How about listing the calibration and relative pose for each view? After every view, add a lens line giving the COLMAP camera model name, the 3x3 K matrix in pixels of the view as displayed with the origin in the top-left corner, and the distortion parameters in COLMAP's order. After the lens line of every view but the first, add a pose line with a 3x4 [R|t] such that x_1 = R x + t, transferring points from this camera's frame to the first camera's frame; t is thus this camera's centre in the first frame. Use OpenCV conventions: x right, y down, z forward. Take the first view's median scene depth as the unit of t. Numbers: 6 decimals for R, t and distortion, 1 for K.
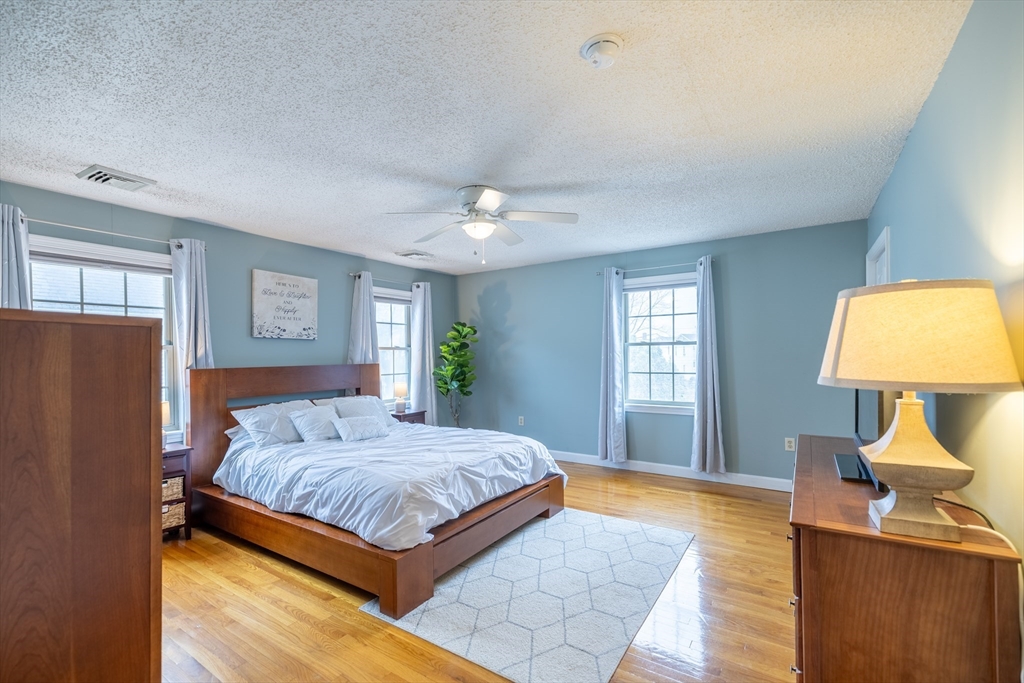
lens RADIAL K [[443.2, 0, 491.9], [0, 443.2, 356.6], [0, 0, 1]] dist [0.001700, -0.000155]
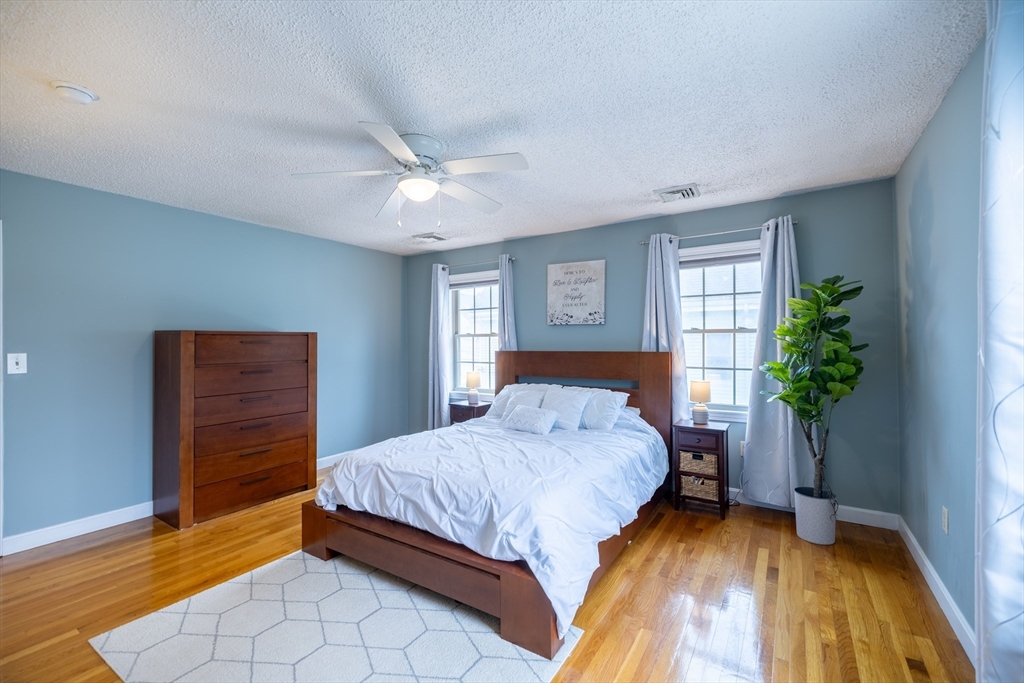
lens RADIAL K [[443.2, 0, 512.0], [0, 443.2, 340.1], [0, 0, 1]] dist [0.001700, -0.000155]
pose [[0.031921, 0.005880, -0.999473, 0.569878], [0.000085, 0.999983, 0.005886, -0.010486], [0.999490, -0.000273, 0.031920, 0.826768]]
